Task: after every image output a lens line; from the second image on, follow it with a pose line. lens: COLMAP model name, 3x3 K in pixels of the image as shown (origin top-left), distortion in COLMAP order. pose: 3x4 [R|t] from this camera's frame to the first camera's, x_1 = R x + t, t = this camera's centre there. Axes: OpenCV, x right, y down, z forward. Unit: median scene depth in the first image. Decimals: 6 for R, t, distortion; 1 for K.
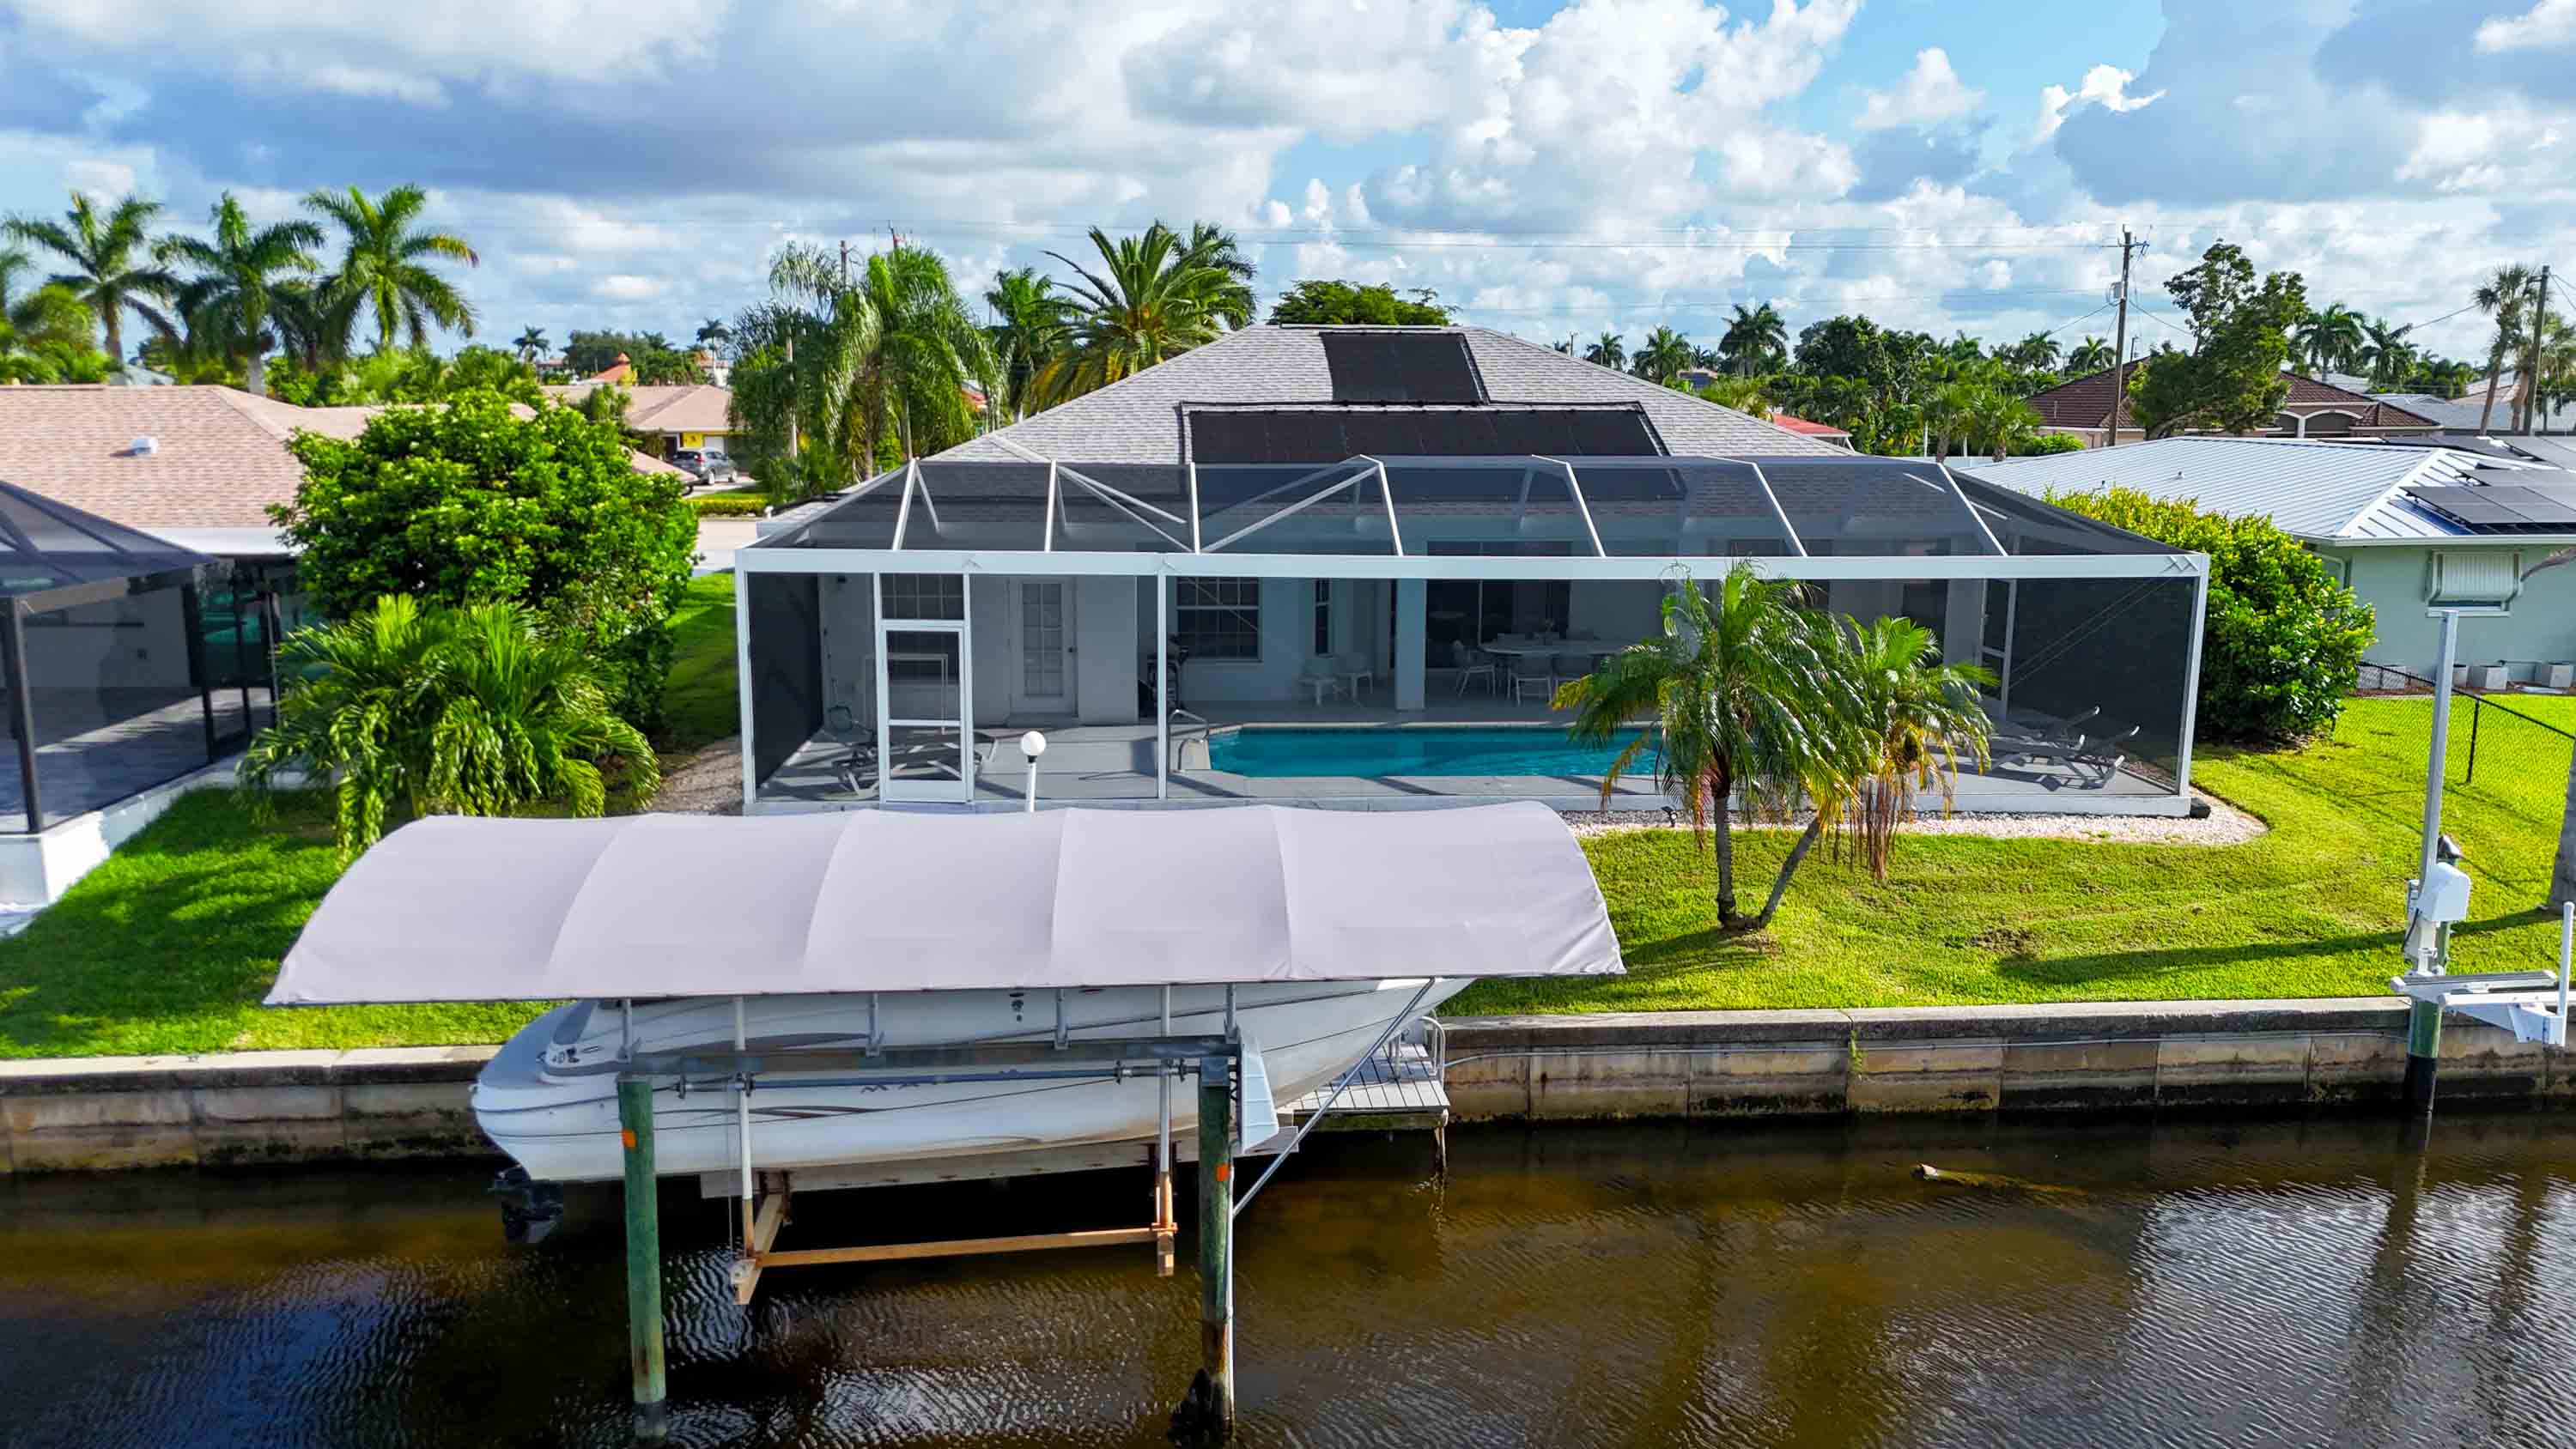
lens RADIAL K [[1883.3, 0, 1275.6], [0, 1883.3, 731.8], [0, 0, 1]] dist [0.081004, -0.079815]
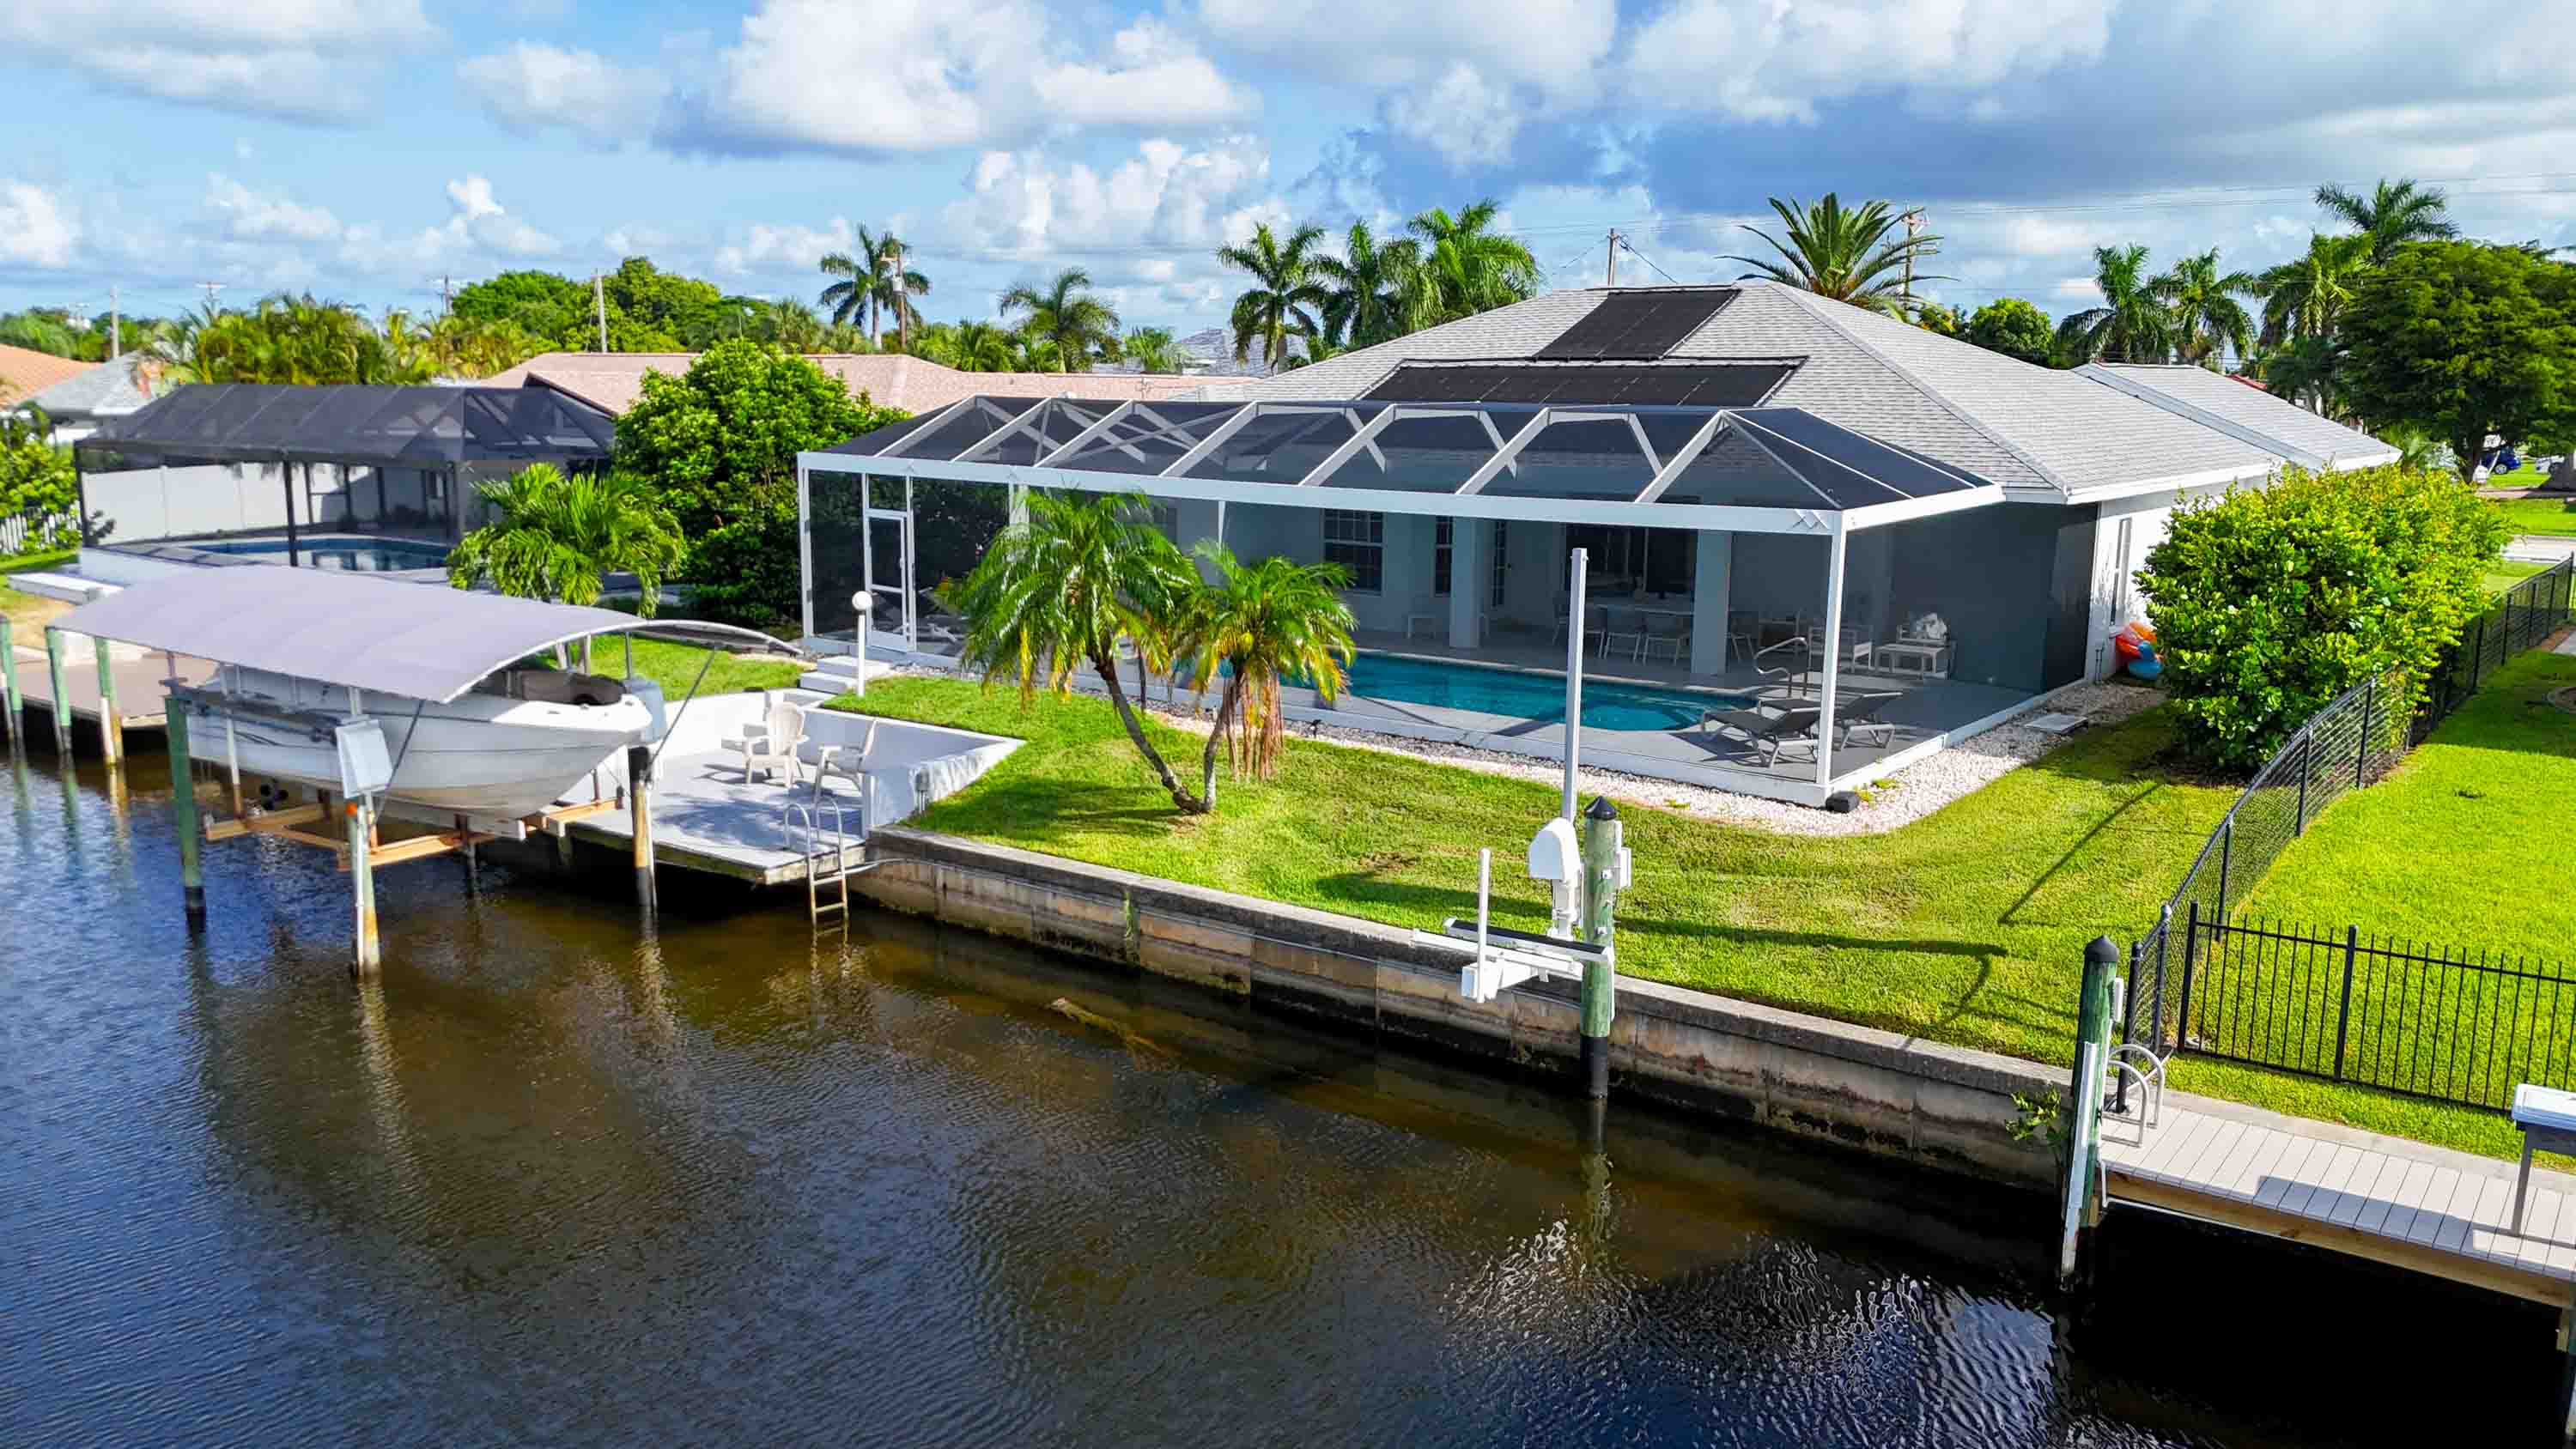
lens RADIAL K [[1913.3, 0, 1271.6], [0, 1913.3, 720.4], [0, 0, 1]] dist [0.085498, -0.085531]
pose [[0.745559, 0.119482, -0.655642, 0.686553], [-0.126804, 0.991258, 0.036449, 0.003064], [0.654265, 0.055963, 0.754192, 0.123549]]
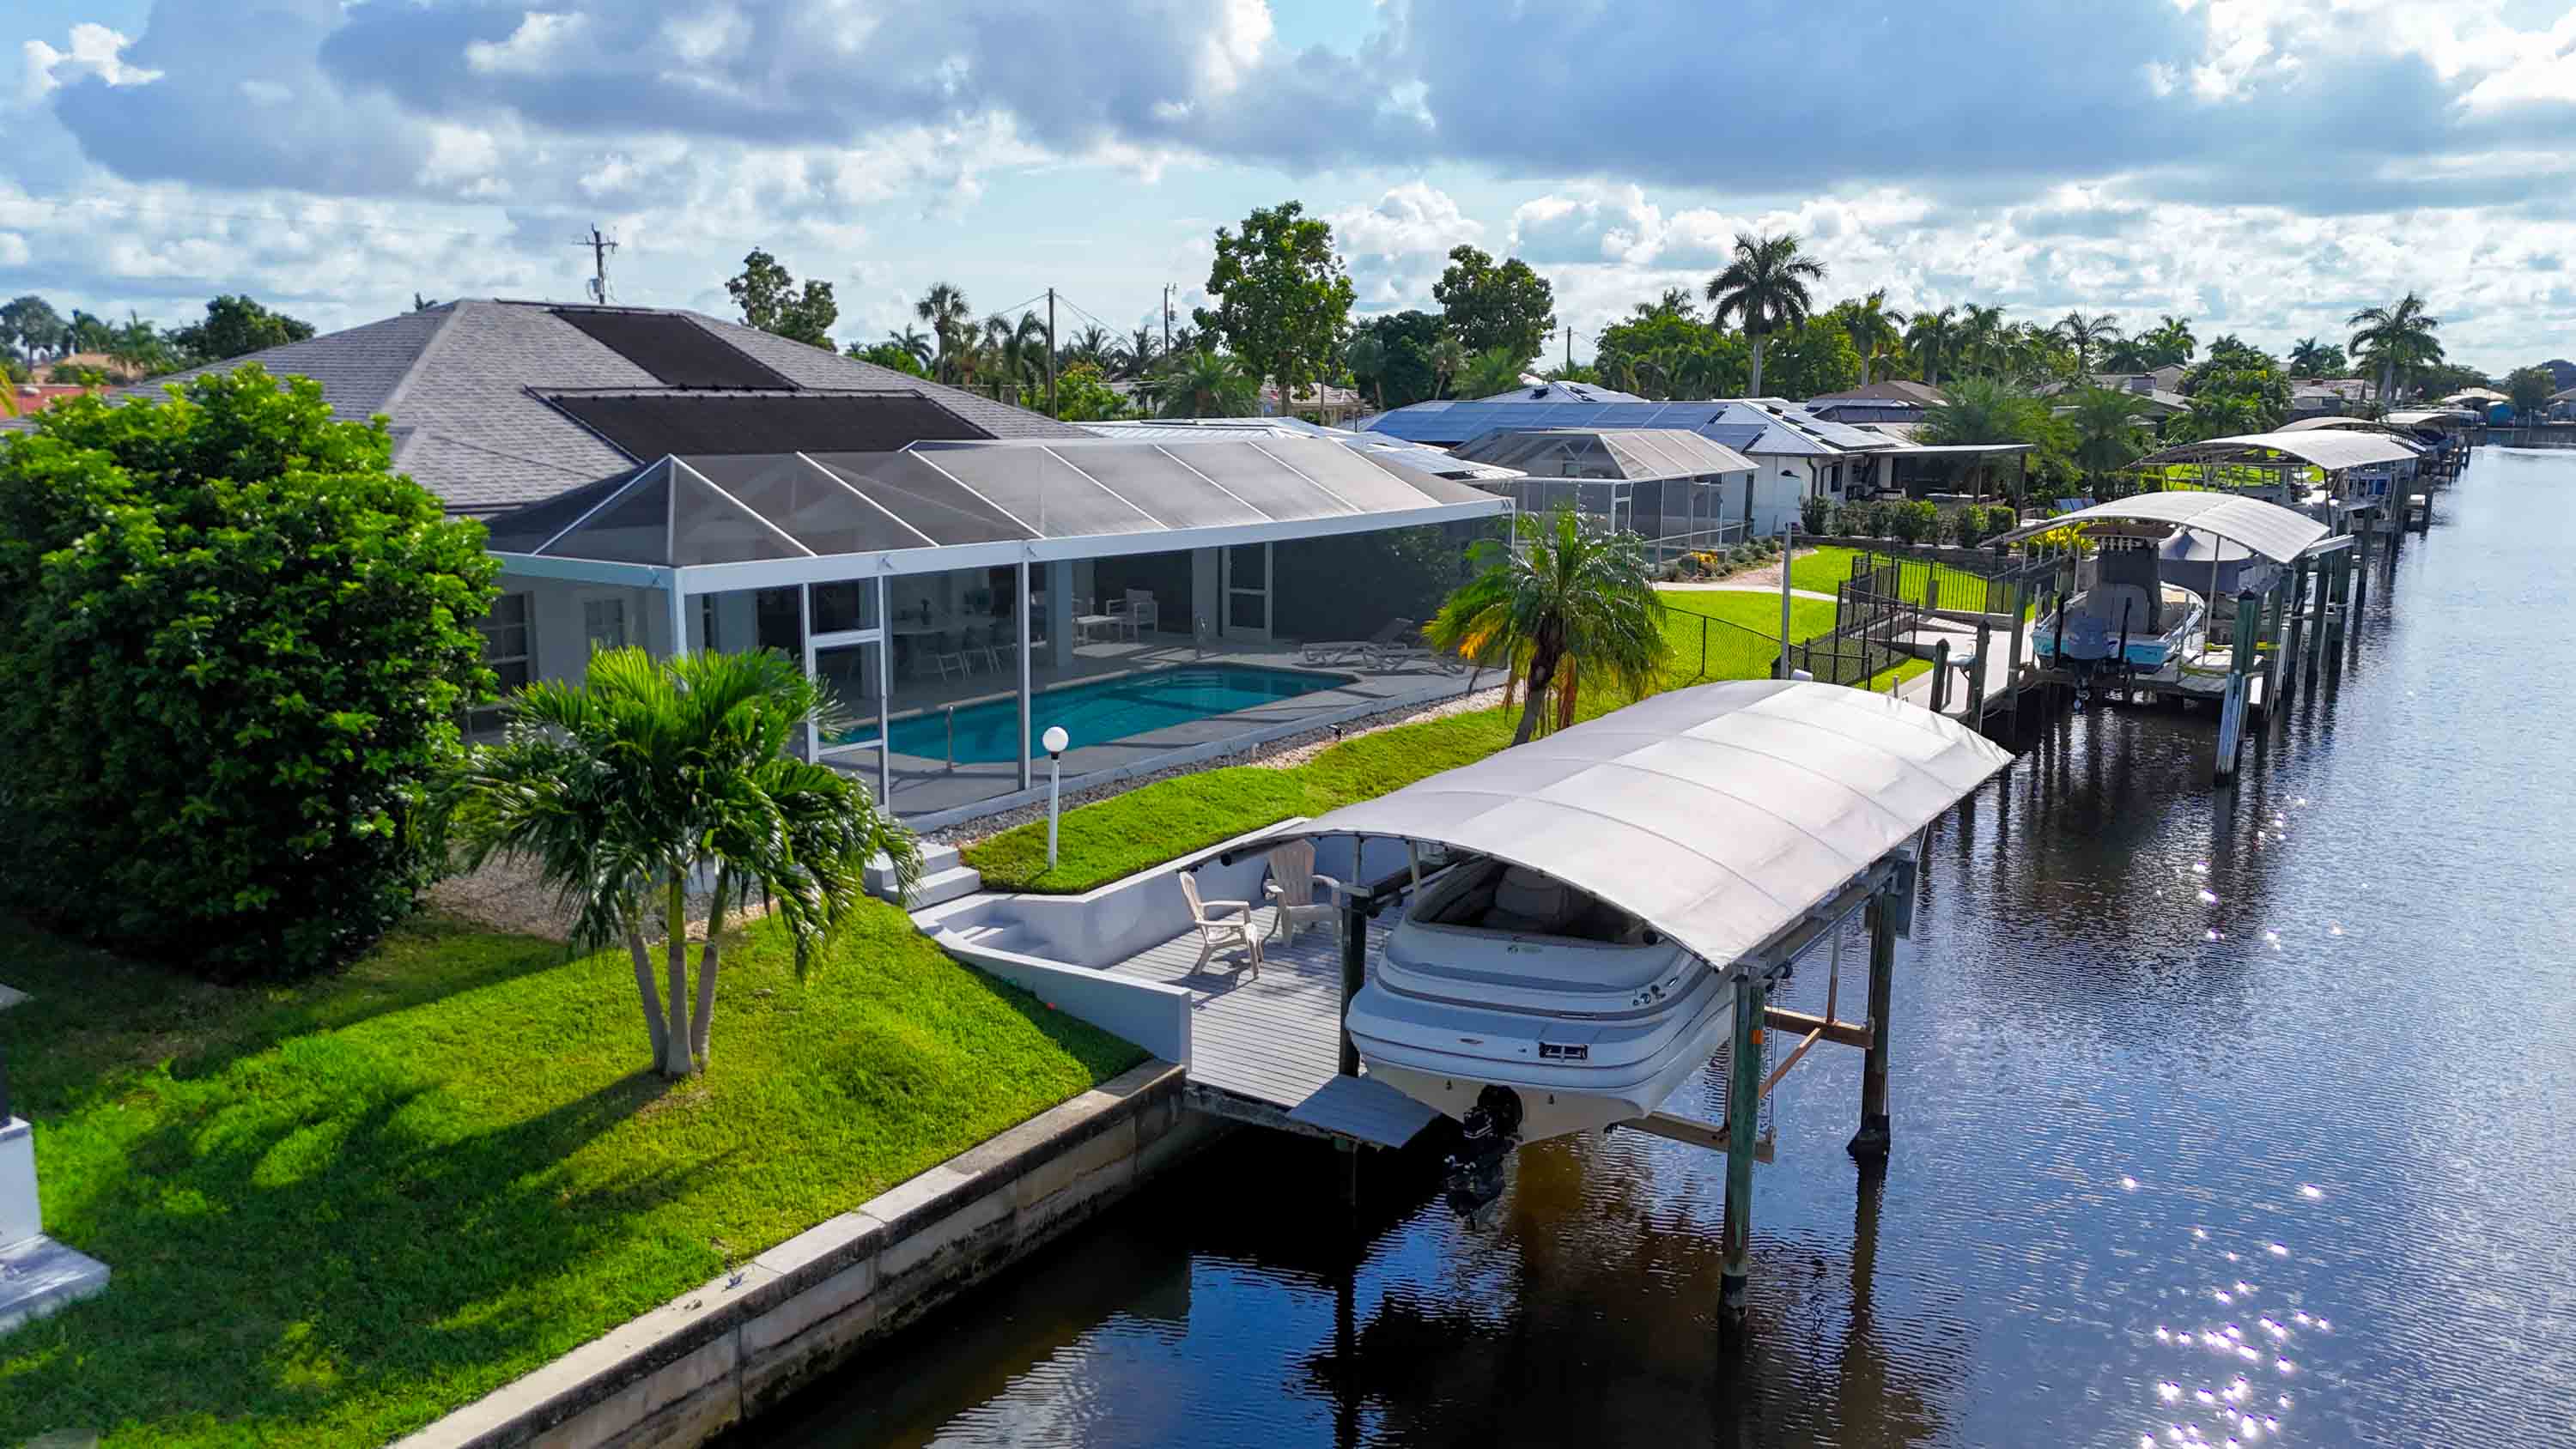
lens RADIAL K [[1895.6, 0, 1282.7], [0, 1895.6, 766.6], [0, 0, 1]] dist [0.024087, 0.000281]
pose [[0.596458, -0.157246, 0.787090, -0.580877], [0.139955, 0.985975, 0.090921, -0.036642], [-0.790348, 0.055927, 0.610100, 0.221052]]
